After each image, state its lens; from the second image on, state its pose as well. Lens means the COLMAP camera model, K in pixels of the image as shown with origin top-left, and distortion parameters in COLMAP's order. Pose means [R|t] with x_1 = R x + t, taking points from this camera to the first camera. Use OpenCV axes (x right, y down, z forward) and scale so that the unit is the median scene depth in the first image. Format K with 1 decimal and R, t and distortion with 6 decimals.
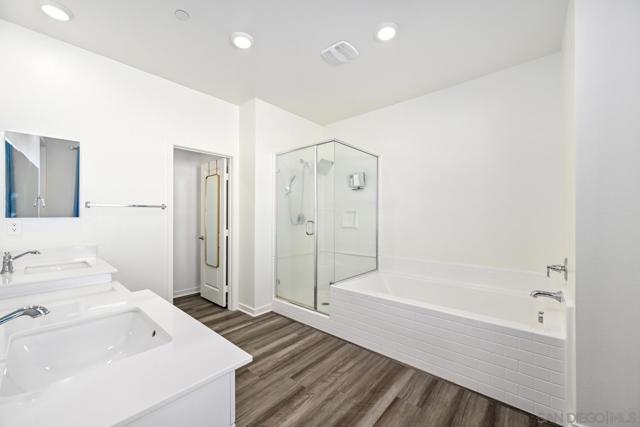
lens RADIAL K [[250.1, 0, 320.5], [0, 250.1, 217.2], [0, 0, 1]] dist [-0.001206, 0.000342]
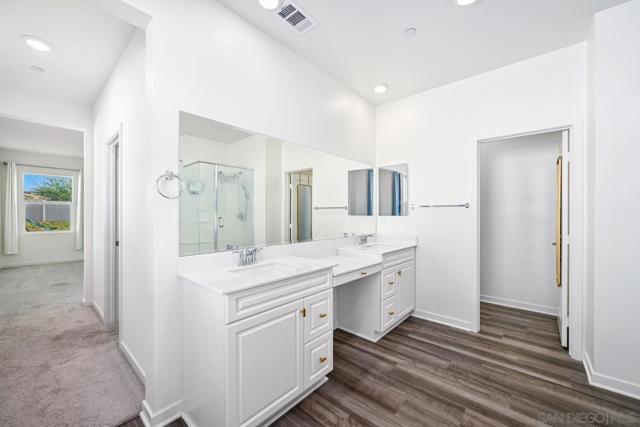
lens RADIAL K [[250.1, 0, 320.4], [0, 250.1, 214.4], [0, 0, 1]] dist [-0.001206, 0.000342]
pose [[-0.010594, -0.012793, -0.999862, 0.371160], [0.001486, 0.999917, -0.012809, 0.006296], [0.999943, -0.001621, -0.010574, 0.412351]]
